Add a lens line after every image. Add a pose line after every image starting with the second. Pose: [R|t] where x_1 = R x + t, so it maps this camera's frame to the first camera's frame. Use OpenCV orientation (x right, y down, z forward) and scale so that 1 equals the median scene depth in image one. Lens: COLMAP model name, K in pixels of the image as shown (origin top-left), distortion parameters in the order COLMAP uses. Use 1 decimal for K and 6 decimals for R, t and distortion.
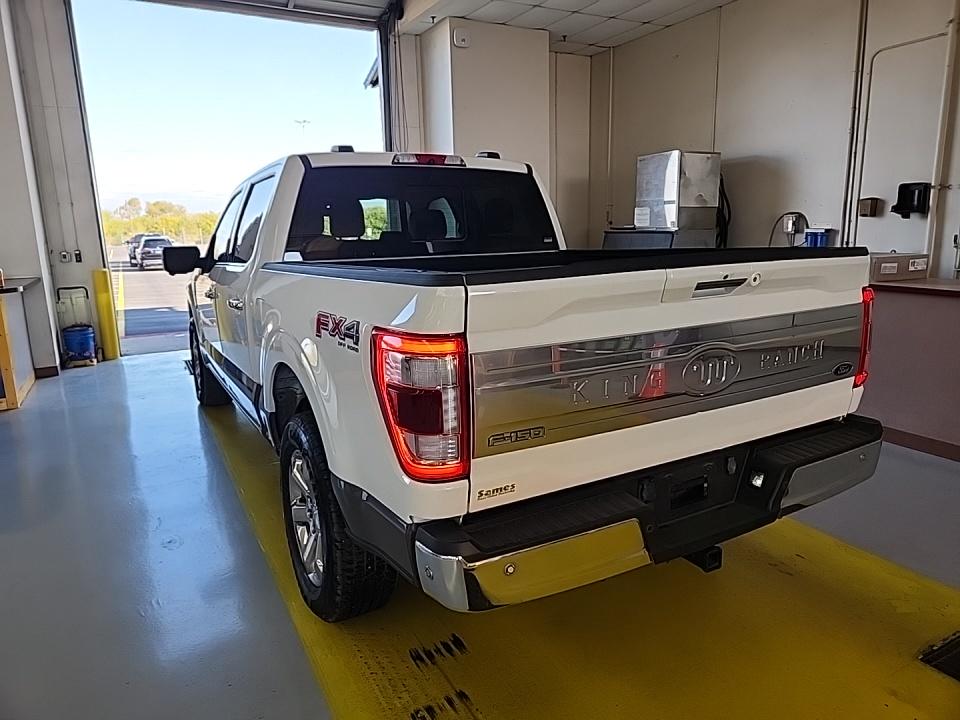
lens RADIAL K [[644.1, 0, 482.7], [0, 644.1, 356.1], [0, 0, 1]] dist [0.044711, -0.035188]
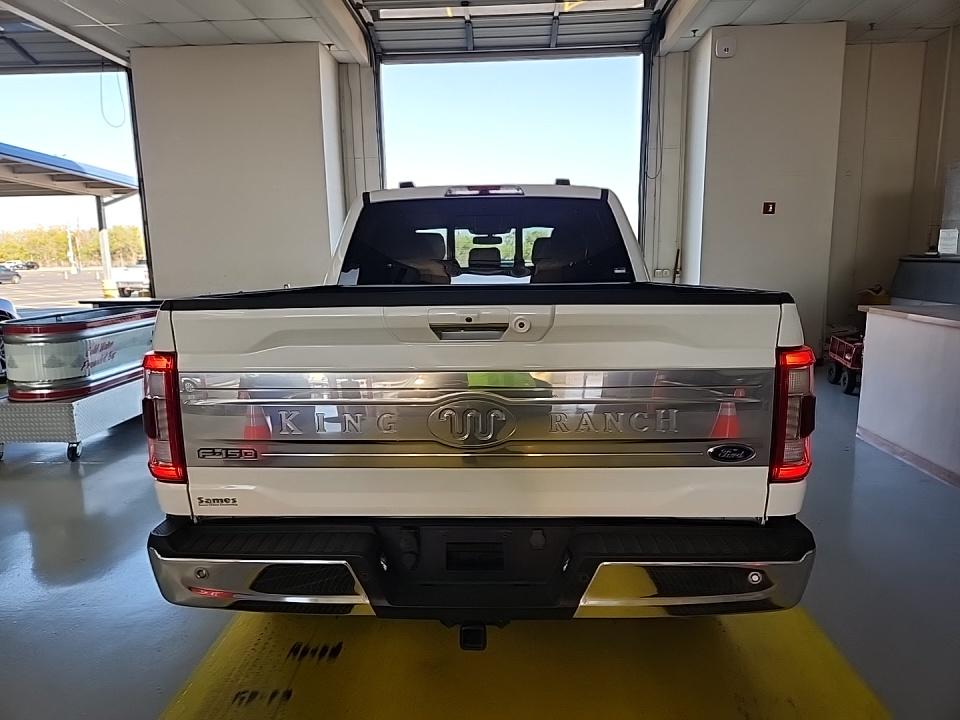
lens RADIAL K [[644.1, 0, 476.9], [0, 644.1, 364.2], [0, 0, 1]] dist [0.044711, -0.035188]
pose [[0.848146, 0.096118, -0.520969, 0.432211], [-0.108109, 0.994111, 0.007409, -0.034925], [0.518614, 0.050038, 0.853543, 0.128971]]
